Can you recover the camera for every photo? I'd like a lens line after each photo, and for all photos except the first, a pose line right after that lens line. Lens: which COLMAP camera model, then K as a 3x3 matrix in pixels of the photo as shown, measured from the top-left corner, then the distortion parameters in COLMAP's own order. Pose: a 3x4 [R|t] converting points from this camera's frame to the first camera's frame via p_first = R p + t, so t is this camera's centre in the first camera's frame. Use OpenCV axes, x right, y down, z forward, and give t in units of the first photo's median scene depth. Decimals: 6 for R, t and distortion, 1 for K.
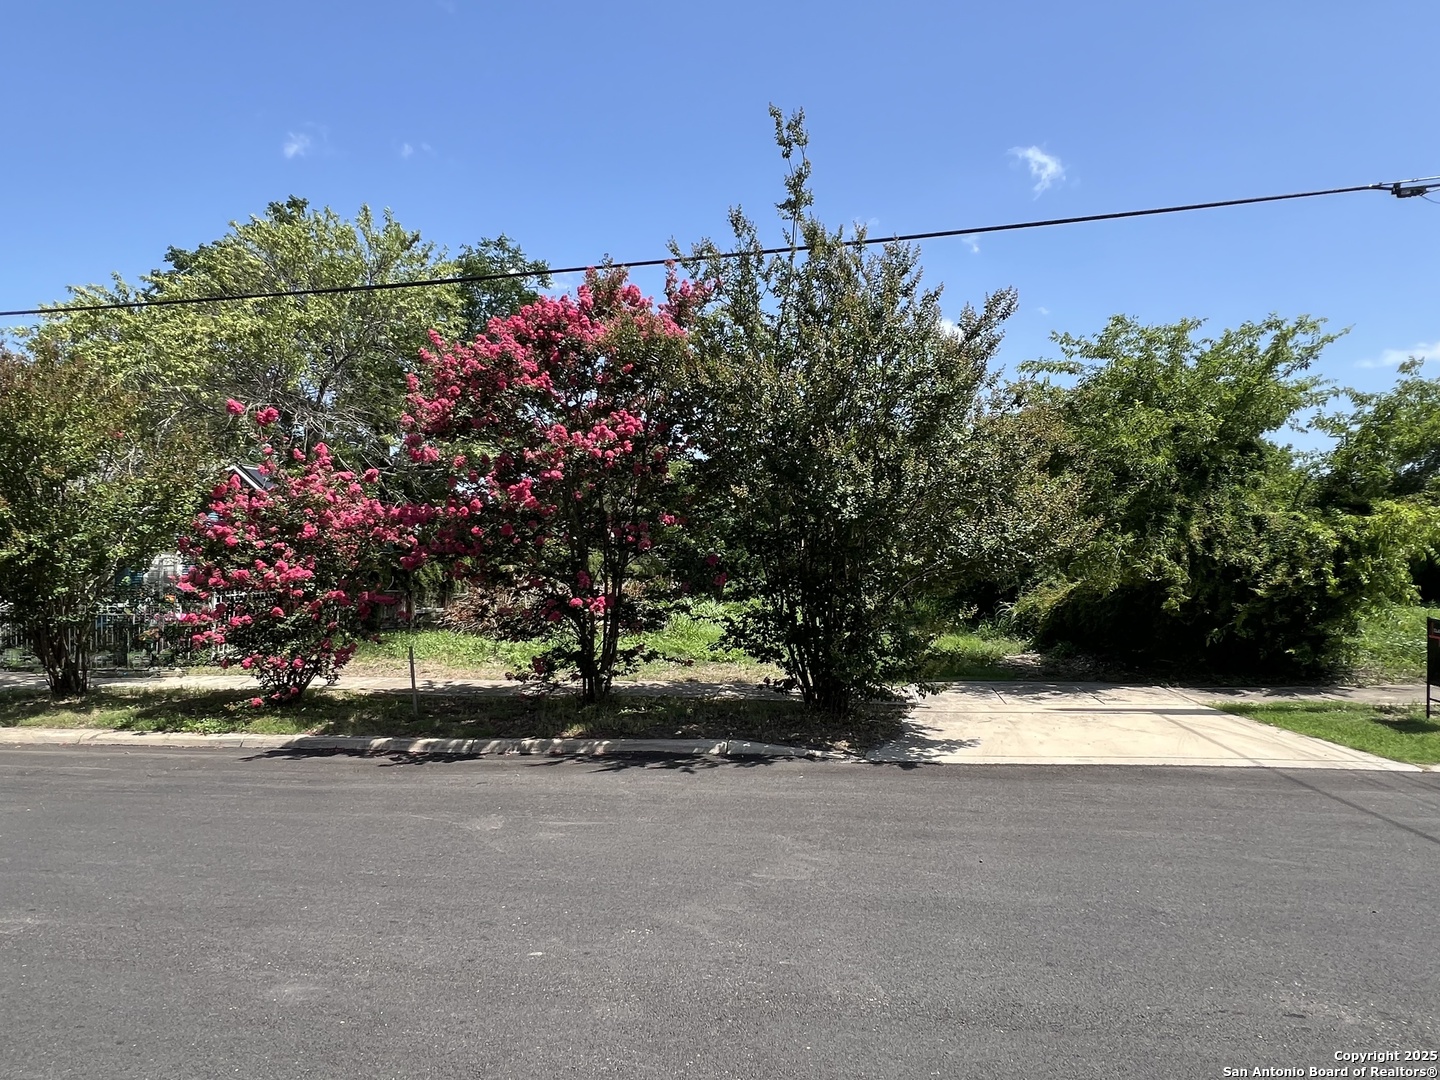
lens RADIAL K [[819.4, 0, 720.0], [0, 819.4, 540.0], [0, 0, 1]] dist [-0.000396, -0.000622]
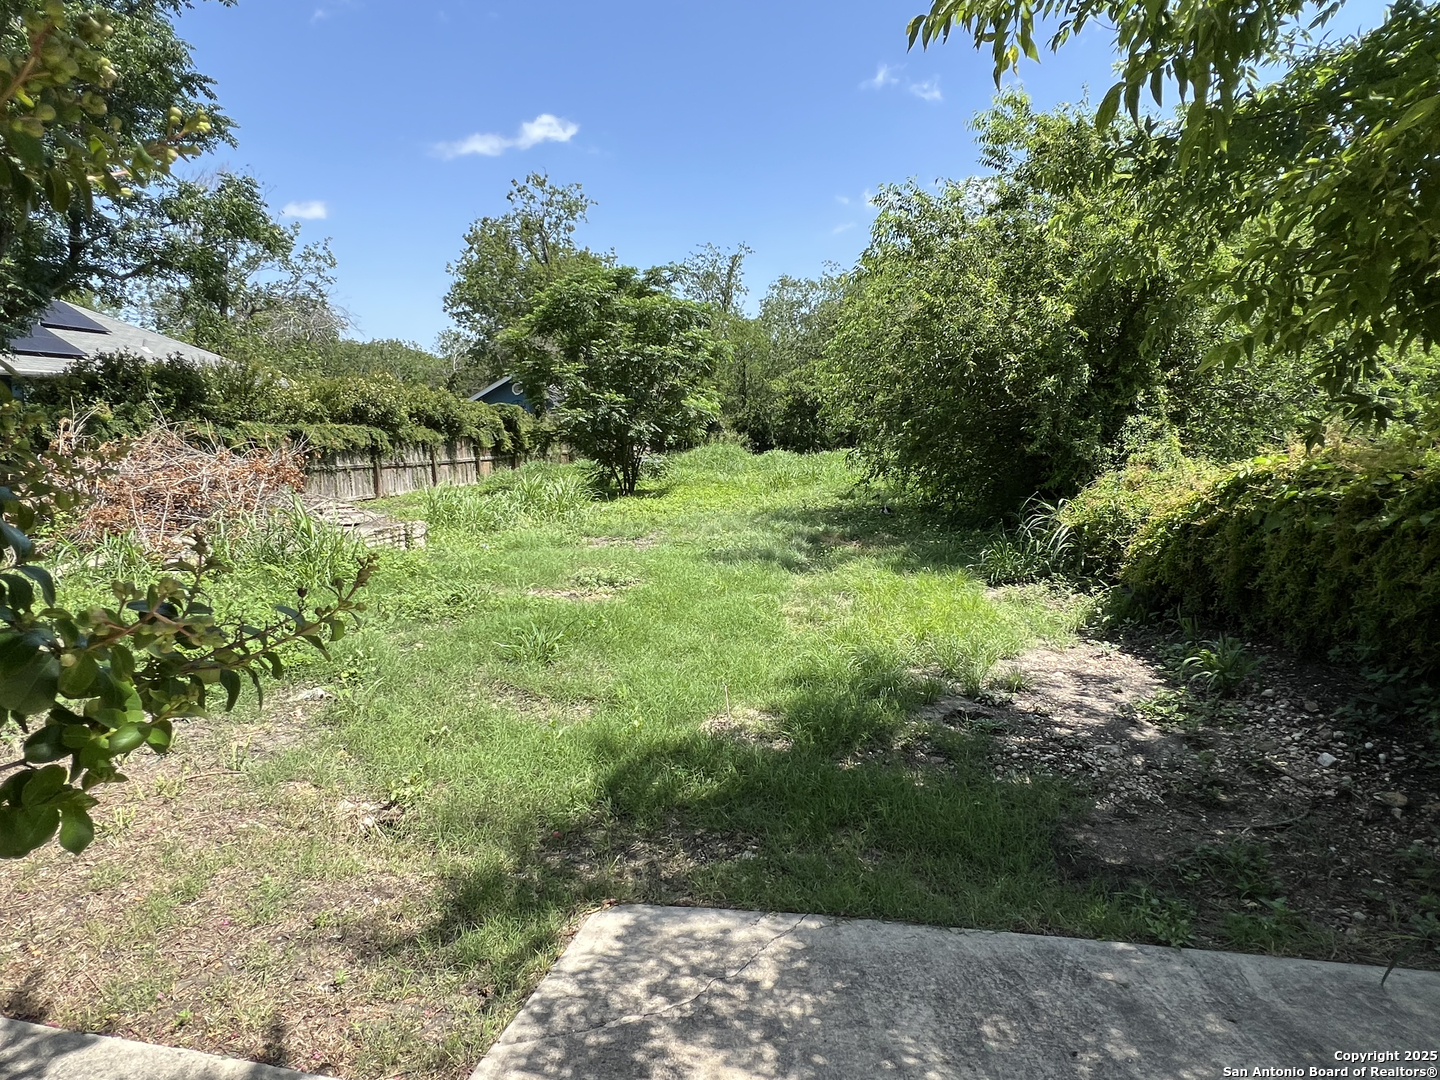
lens RADIAL K [[819.4, 0, 720.0], [0, 819.4, 540.0], [0, 0, 1]] dist [-0.000396, -0.000622]
pose [[0.998923, 0.012447, -0.044705, 0.300401], [-0.004892, 0.986234, 0.165283, 0.039611], [0.046146, -0.164886, 0.985233, 0.860614]]
